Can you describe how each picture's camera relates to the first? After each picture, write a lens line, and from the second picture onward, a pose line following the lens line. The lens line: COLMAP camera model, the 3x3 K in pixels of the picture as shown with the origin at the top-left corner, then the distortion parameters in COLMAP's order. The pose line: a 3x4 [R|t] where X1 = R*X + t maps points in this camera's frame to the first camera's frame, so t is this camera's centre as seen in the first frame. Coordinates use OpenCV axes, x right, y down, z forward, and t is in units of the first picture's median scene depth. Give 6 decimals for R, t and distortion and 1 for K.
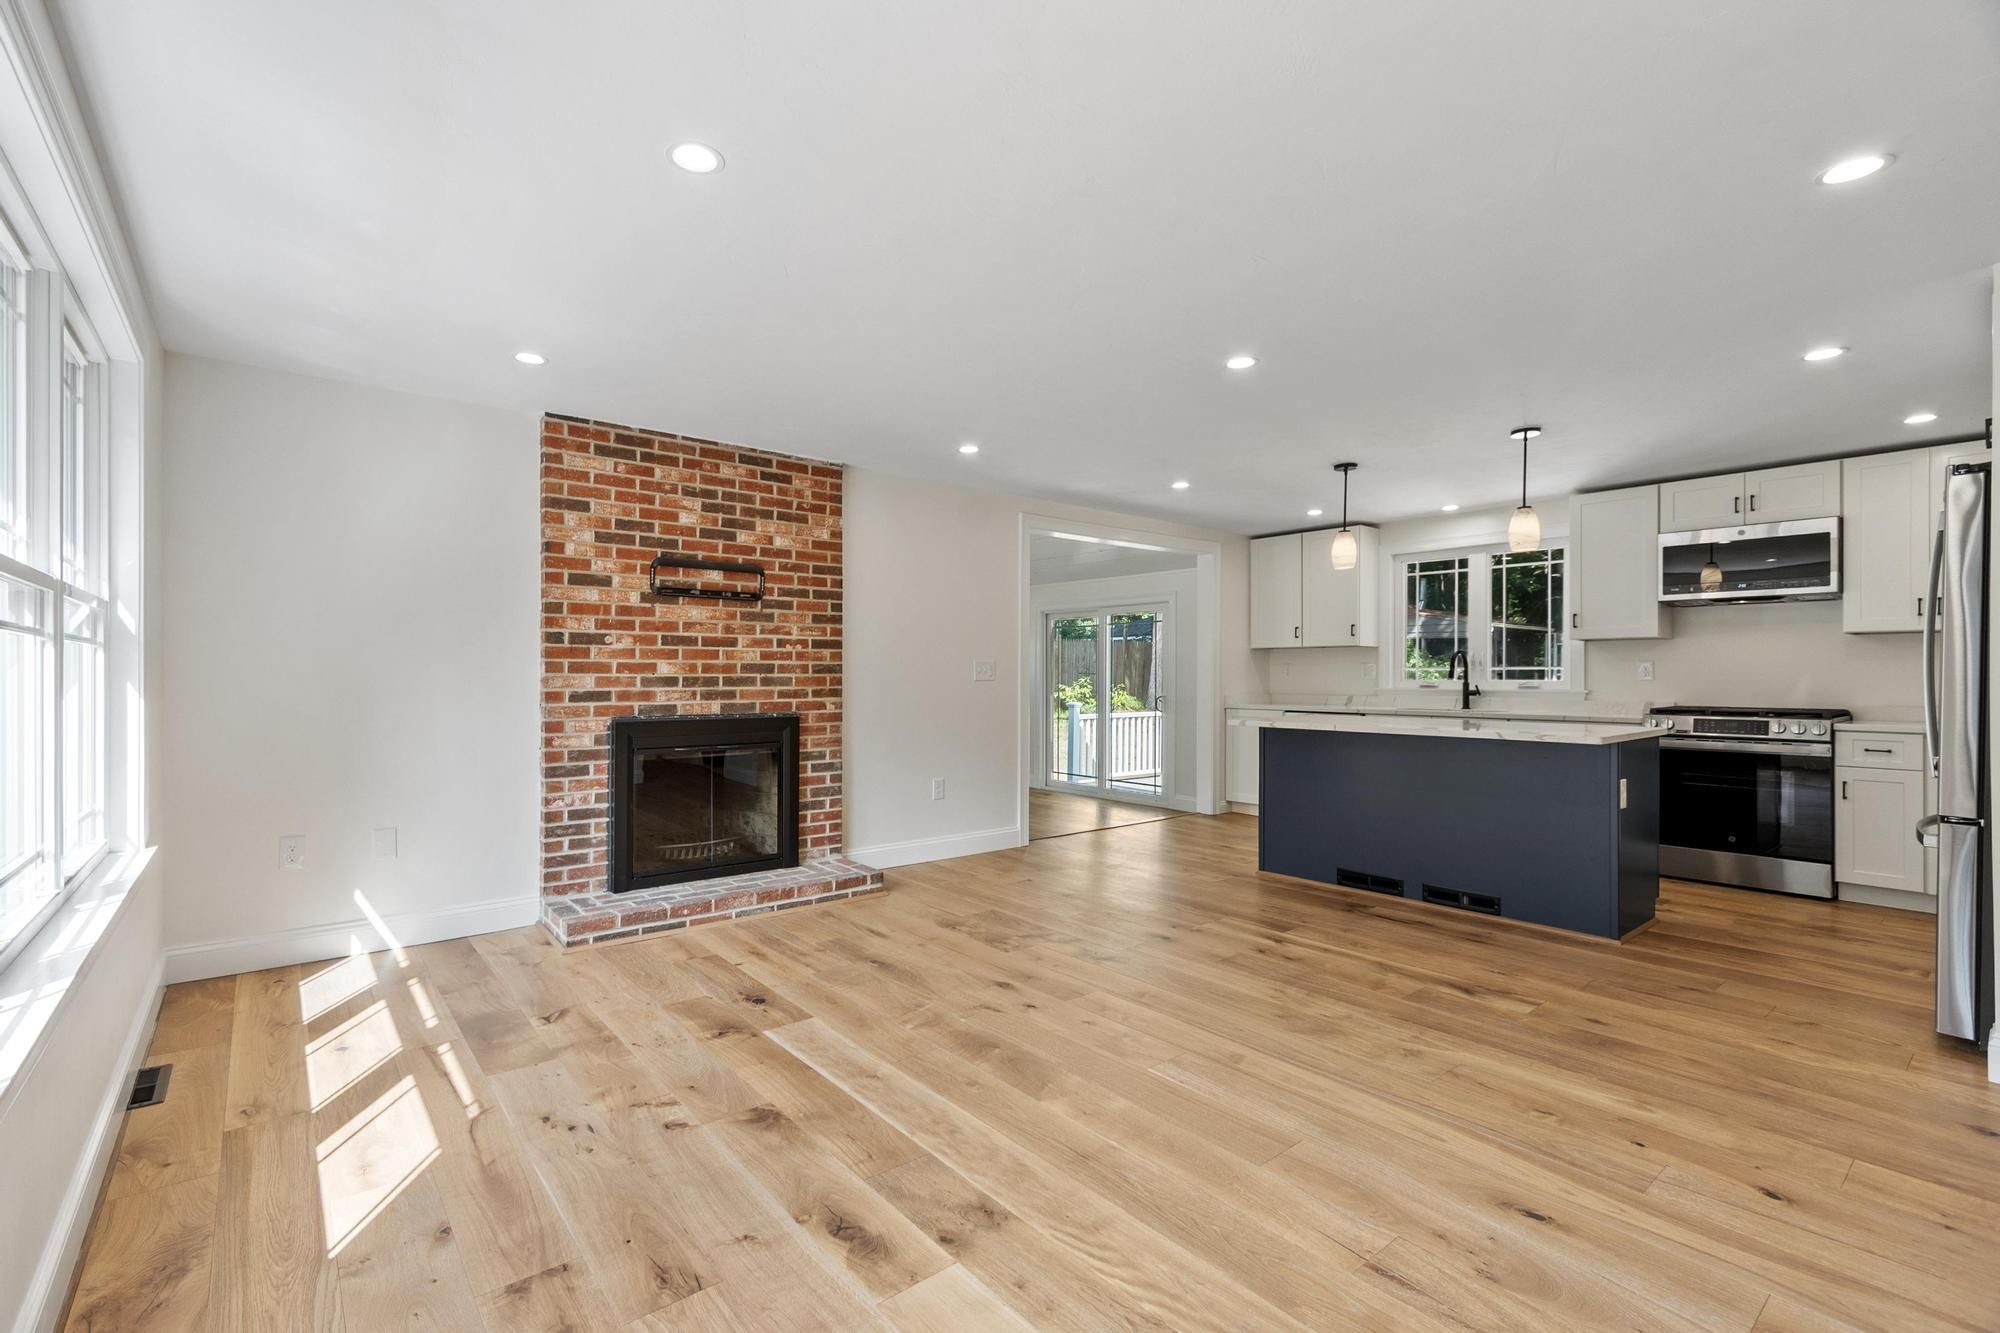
lens RADIAL K [[870.8, 0, 913.3], [0, 870.8, 674.6], [0, 0, 1]] dist [0.002751, 0.000005]
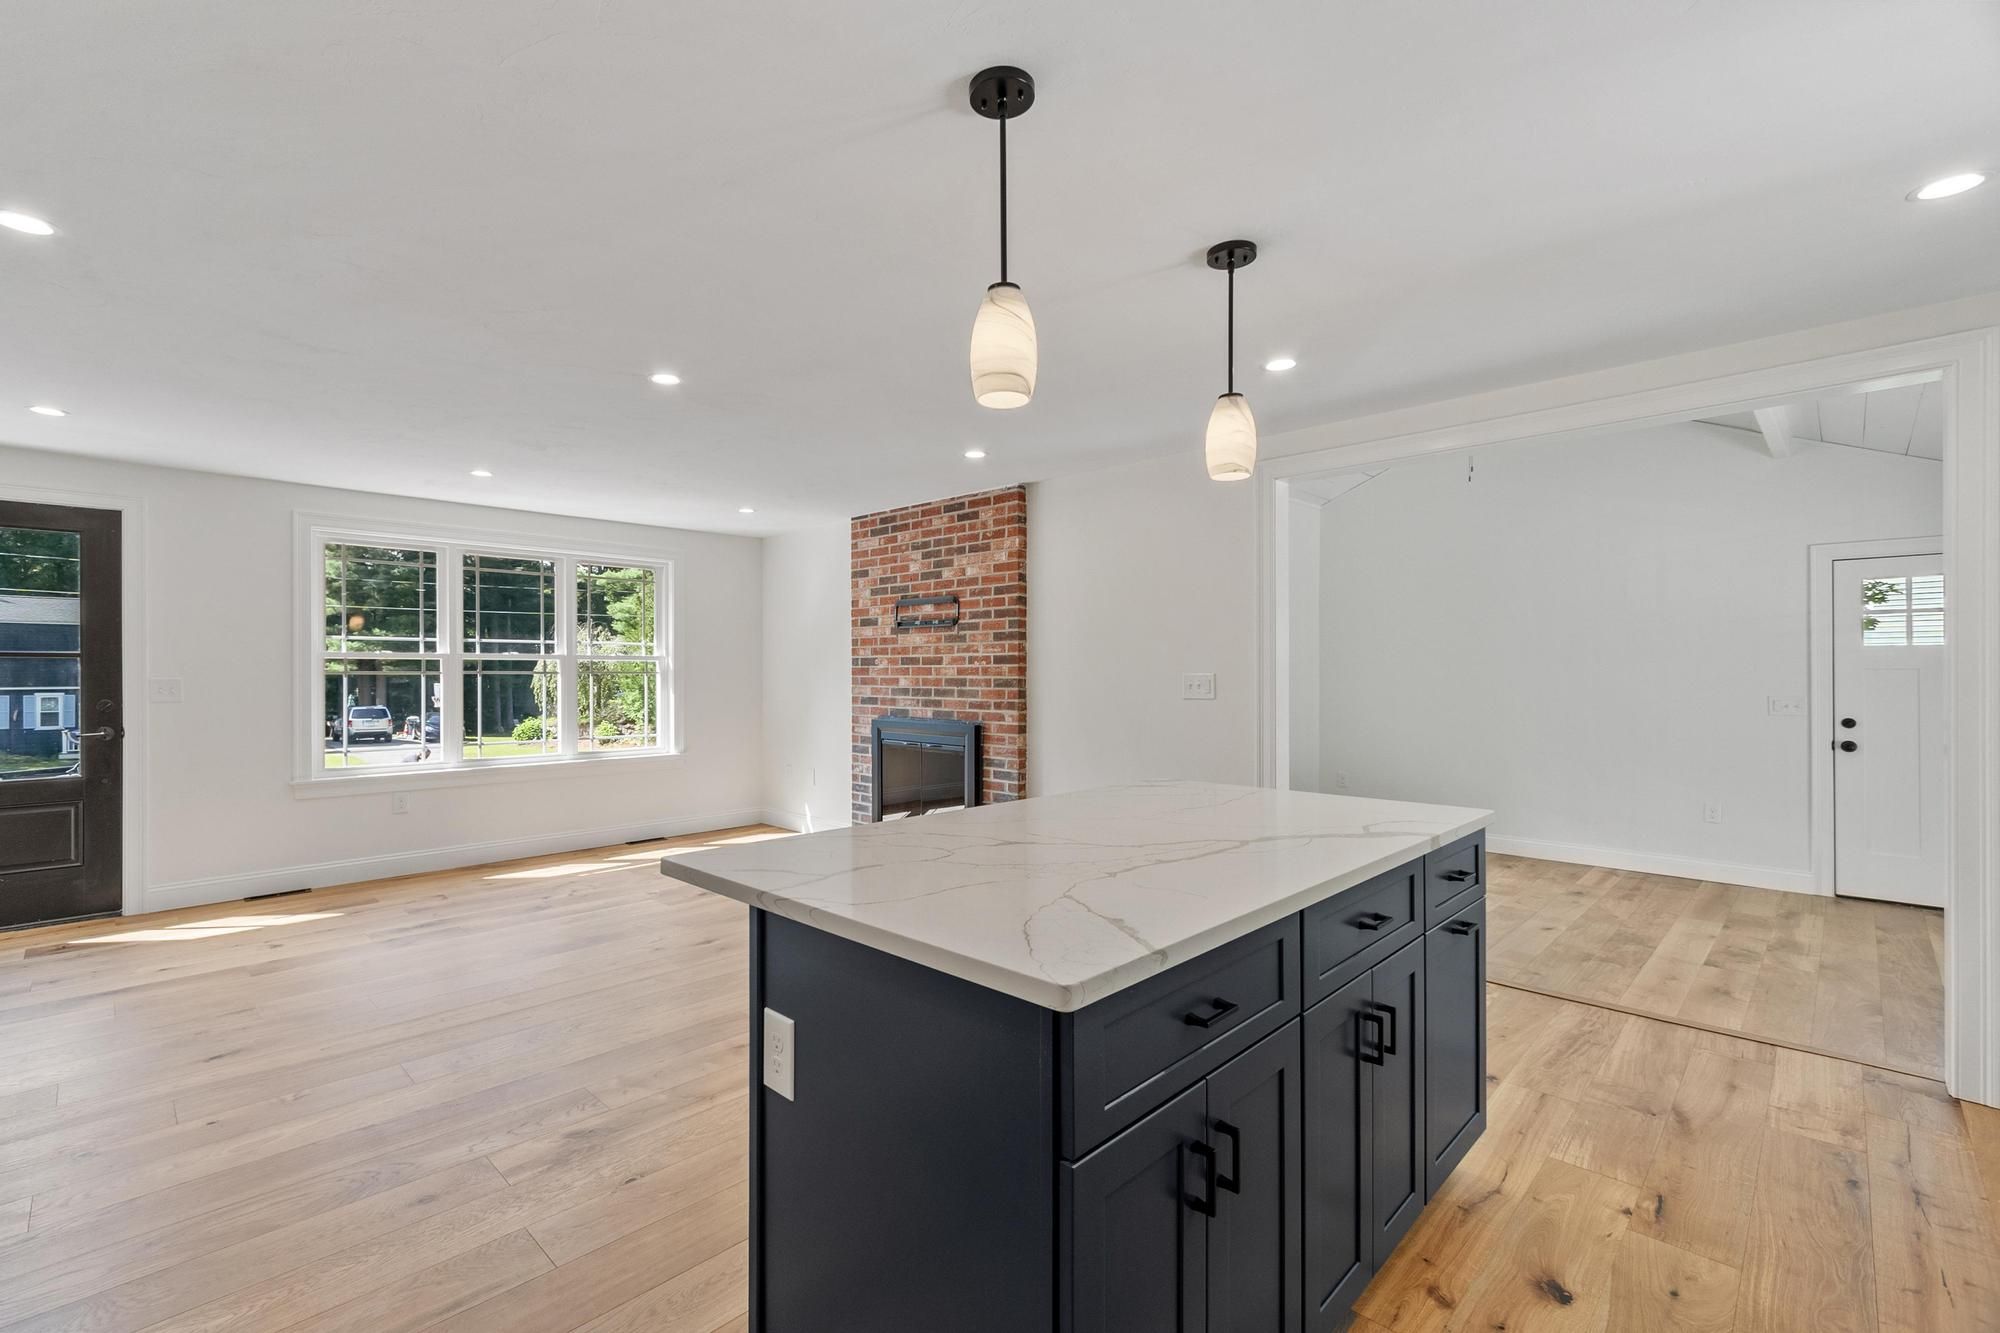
lens RADIAL K [[861.1, 0, 976.5], [0, 861.1, 669.7], [0, 0, 1]] dist [0.001426, 0.000231]
pose [[0.155143, -0.003308, -0.987886, 1.064051], [-0.000348, 0.999994, -0.003403, -0.021822], [0.987892, 0.000872, 0.155141, 0.918376]]
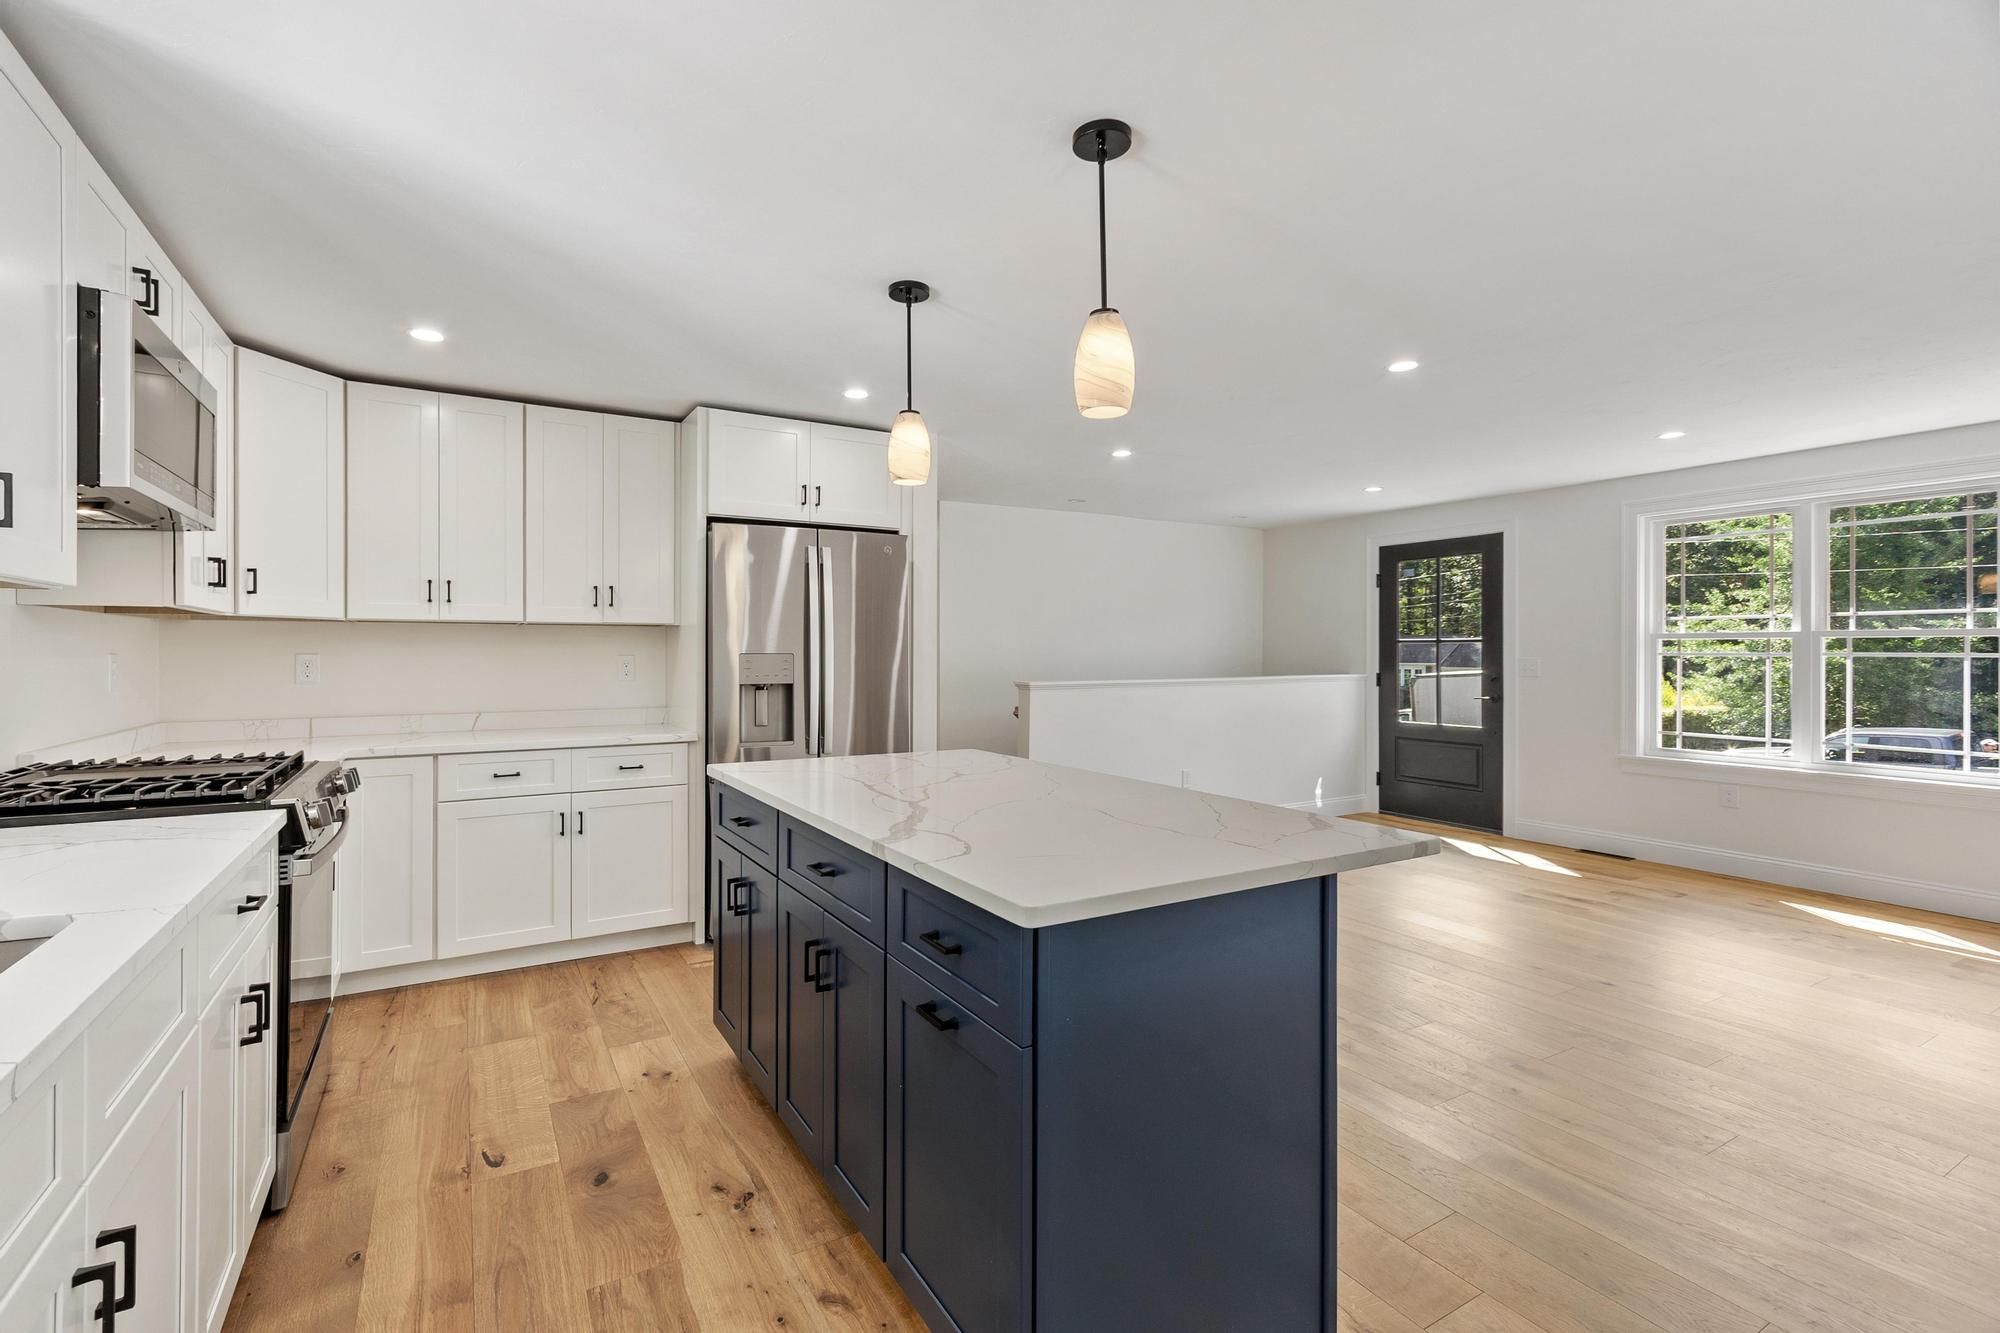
lens RADIAL K [[876.6, 0, 930.4], [0, 876.6, 656.5], [0, 0, 1]] dist [0.000753, -0.000167]
pose [[-0.990618, -0.002440, 0.136639, 0.594079], [-0.001718, 0.999984, 0.005402, -0.022765], [-0.136650, 0.005116, -0.990606, 1.591965]]
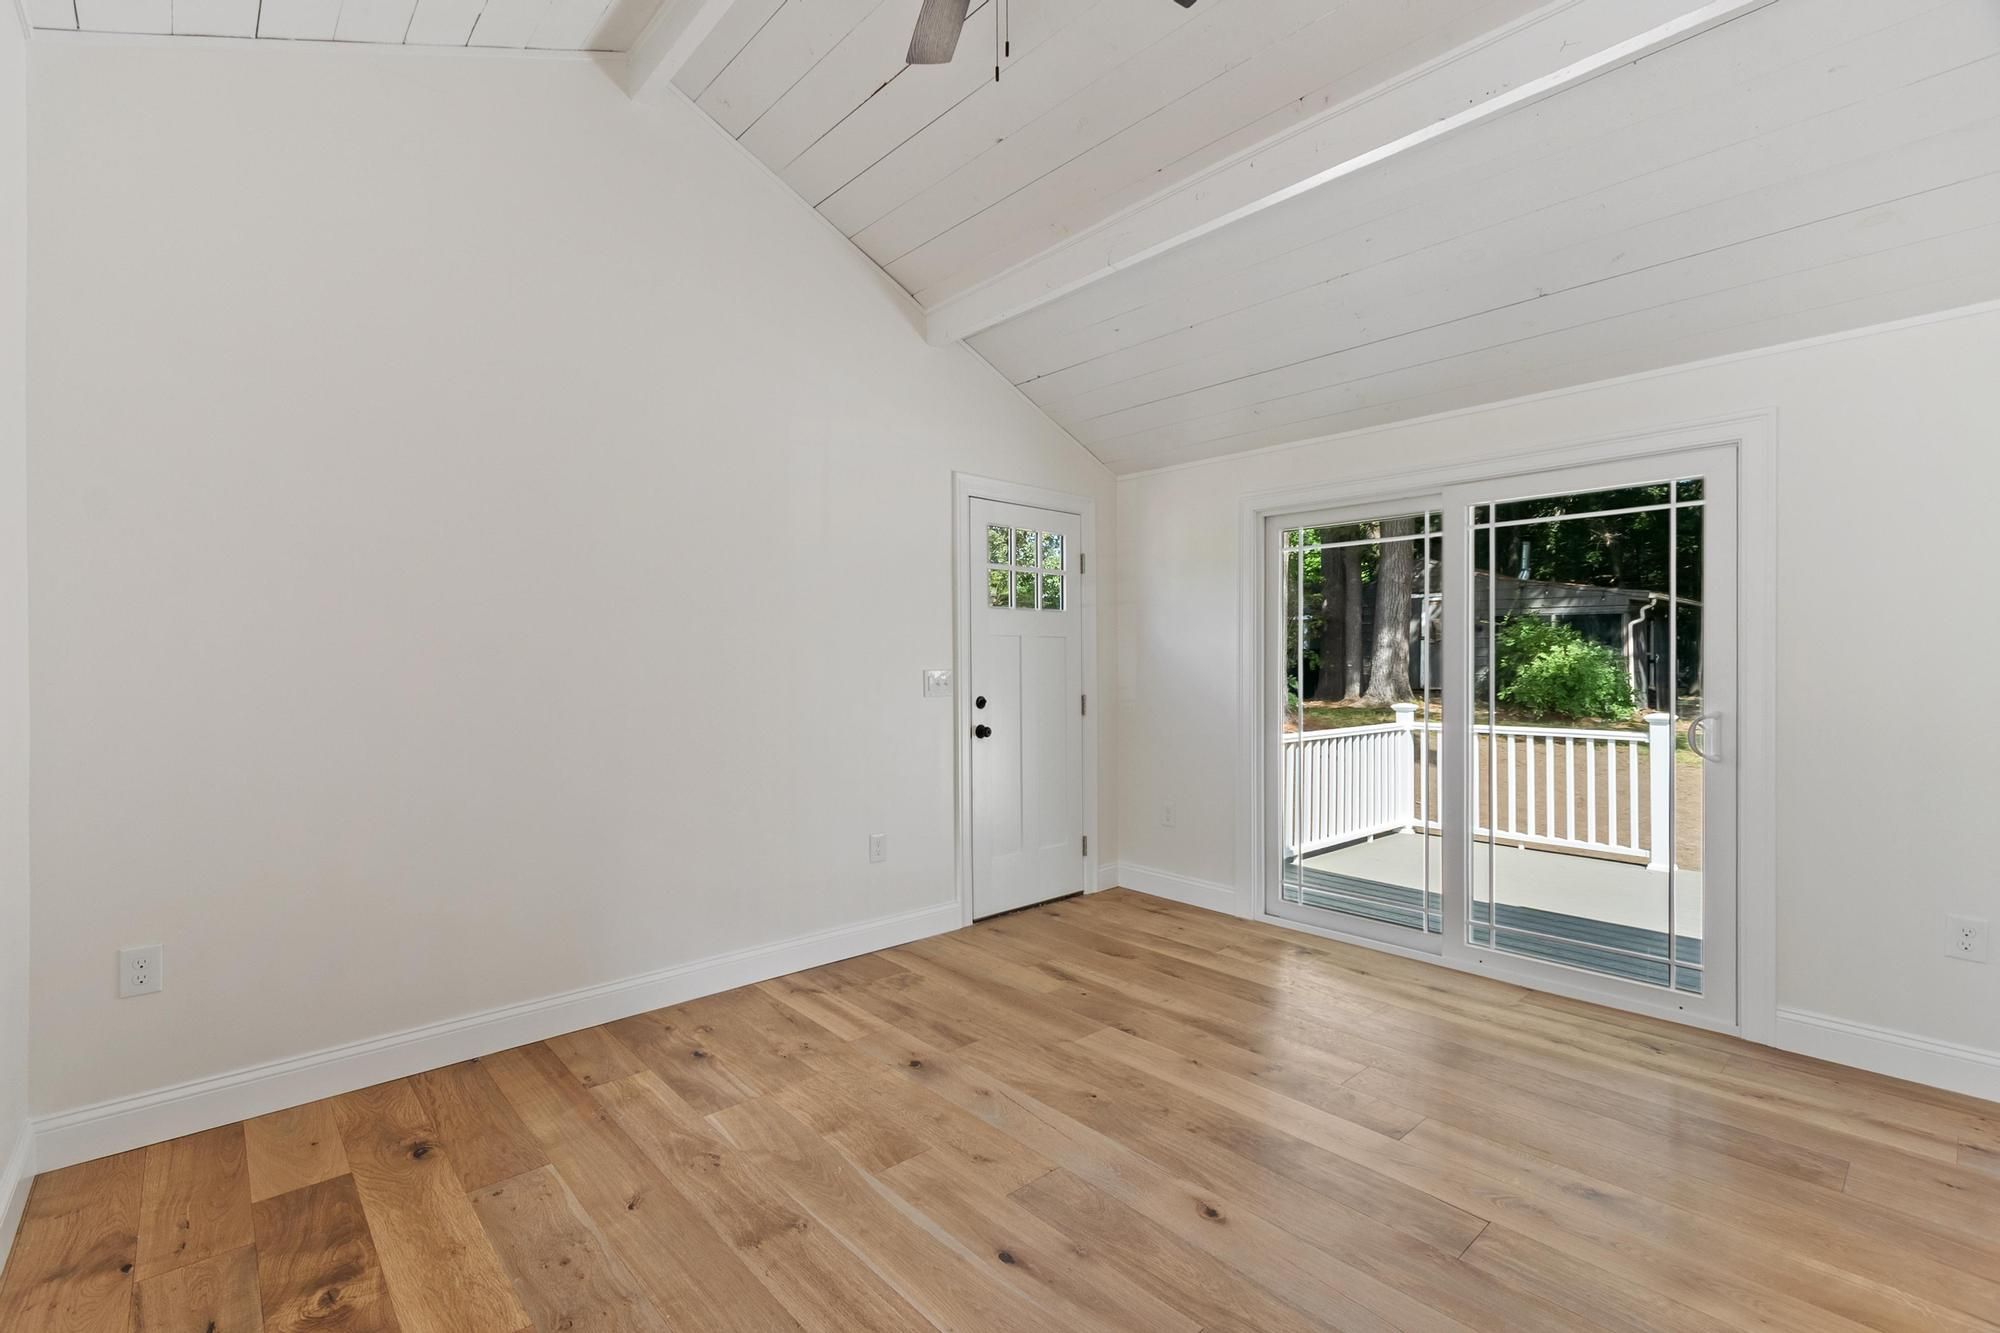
lens RADIAL K [[871.4, 0, 946.3], [0, 871.4, 669.3], [0, 0, 1]] dist [0.001679, -0.000051]
pose [[0.997363, -0.004005, 0.072461, -0.107504], [0.003722, 0.999985, 0.004044, 0.008235], [-0.072476, -0.003763, 0.997363, 1.359229]]
